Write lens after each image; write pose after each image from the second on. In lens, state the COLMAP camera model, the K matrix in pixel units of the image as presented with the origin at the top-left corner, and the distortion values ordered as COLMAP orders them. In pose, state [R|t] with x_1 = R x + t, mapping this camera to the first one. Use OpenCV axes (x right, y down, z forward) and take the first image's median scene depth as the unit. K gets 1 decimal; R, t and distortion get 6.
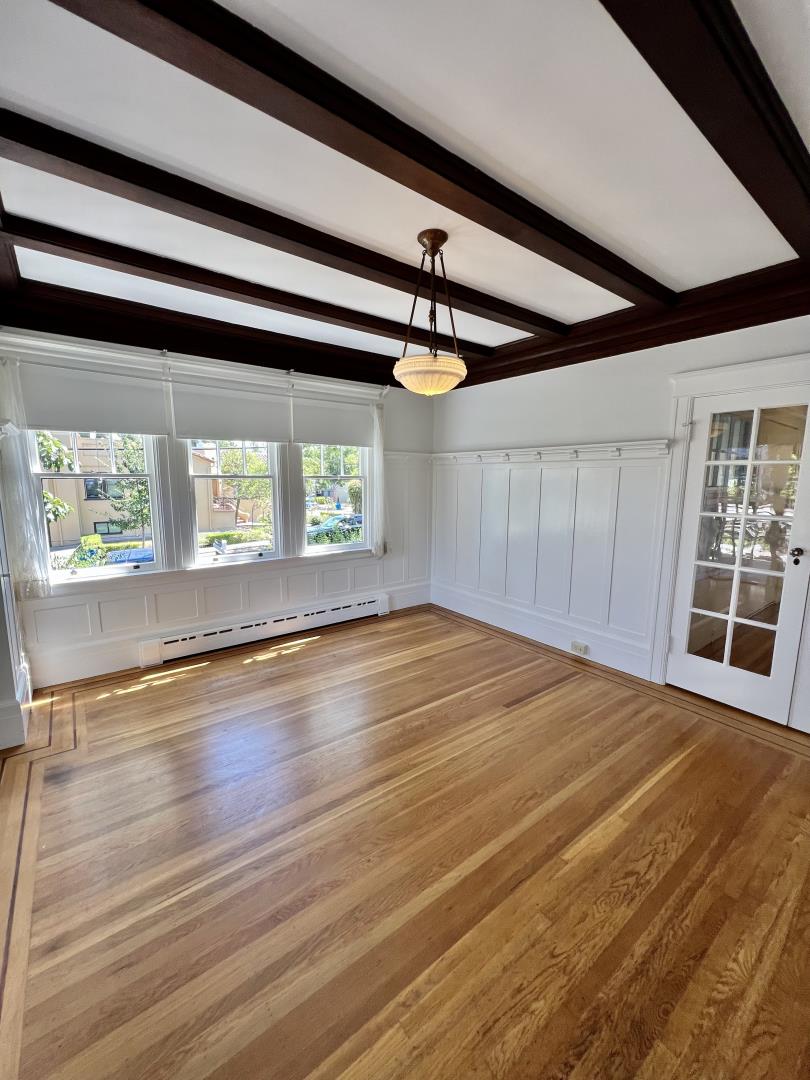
lens RADIAL K [[433.6, 0, 403.0], [0, 433.6, 541.2], [0, 0, 1]] dist [-0.000282, -0.000033]
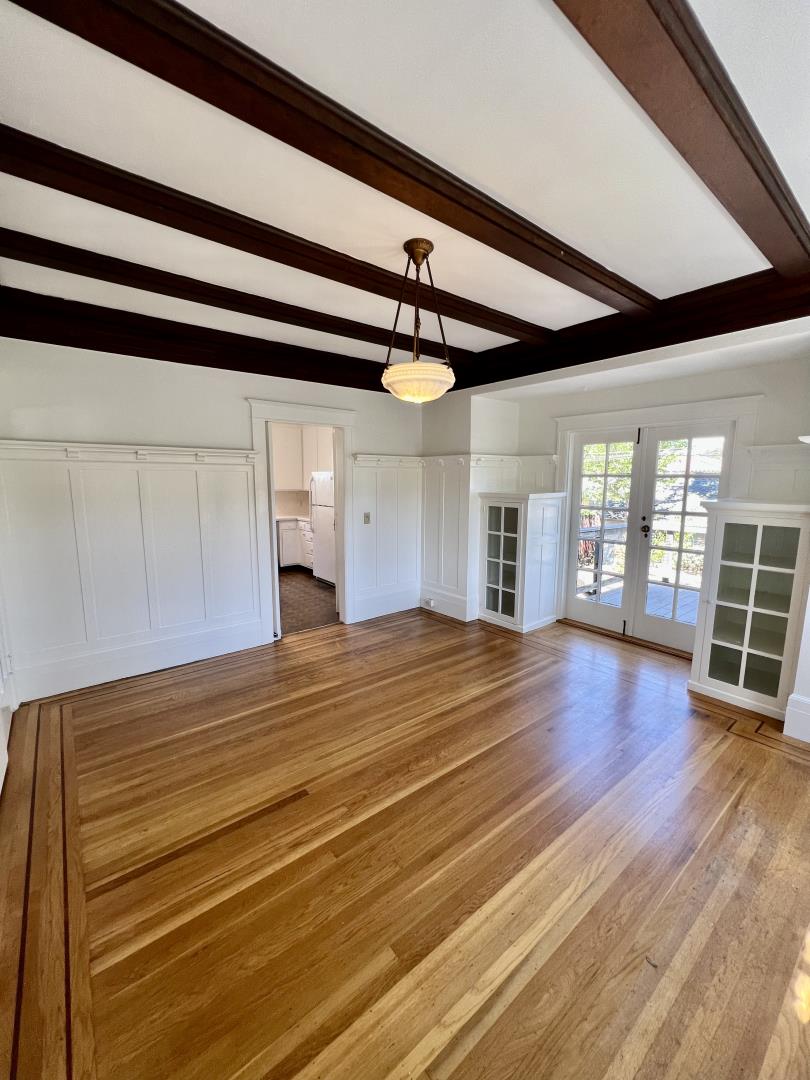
lens RADIAL K [[433.6, 0, 400.4], [0, 433.6, 542.8], [0, 0, 1]] dist [-0.000282, -0.000033]
pose [[-0.999772, -0.011616, -0.017913, 0.095946], [-0.016385, 0.955363, 0.294978, -0.256769], [0.013687, 0.295205, -0.955336, 1.637545]]
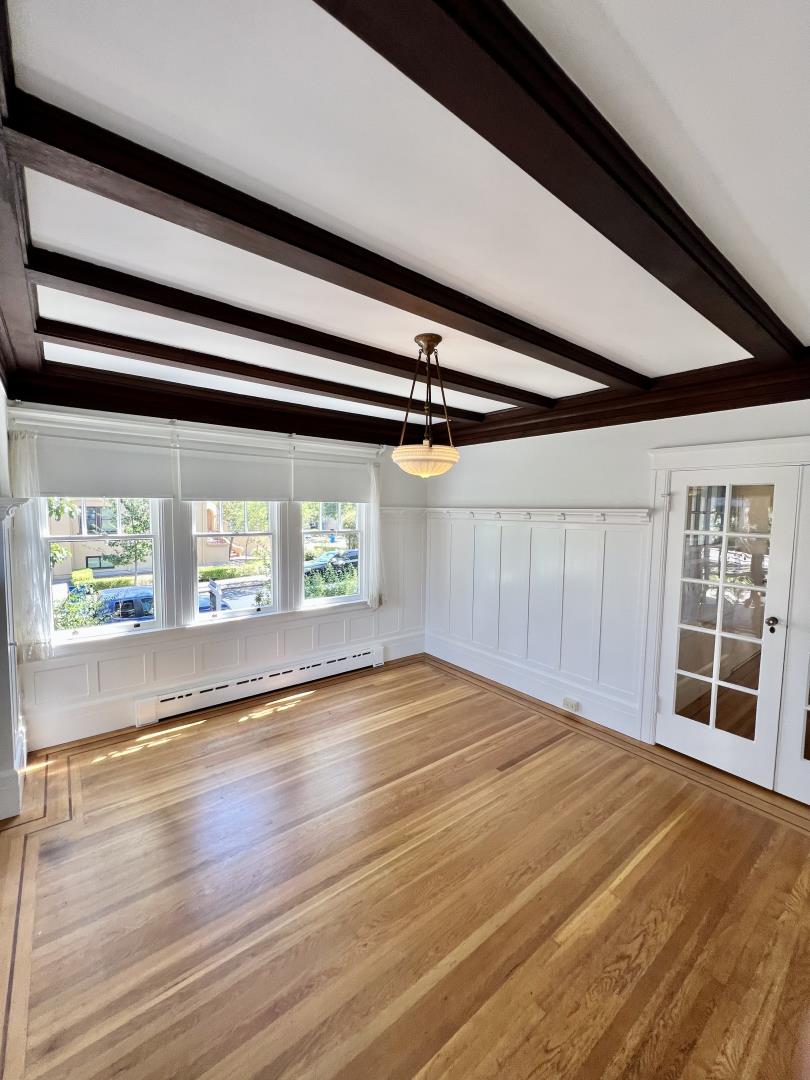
lens RADIAL K [[433.6, 0, 403.7], [0, 433.6, 541.2], [0, 0, 1]] dist [-0.000282, -0.000033]
pose [[0.999848, 0.006216, 0.016315, -0.006882], [-0.005028, 0.997401, -0.071876, -0.080470], [-0.016719, 0.071783, 0.997280, -0.047778]]
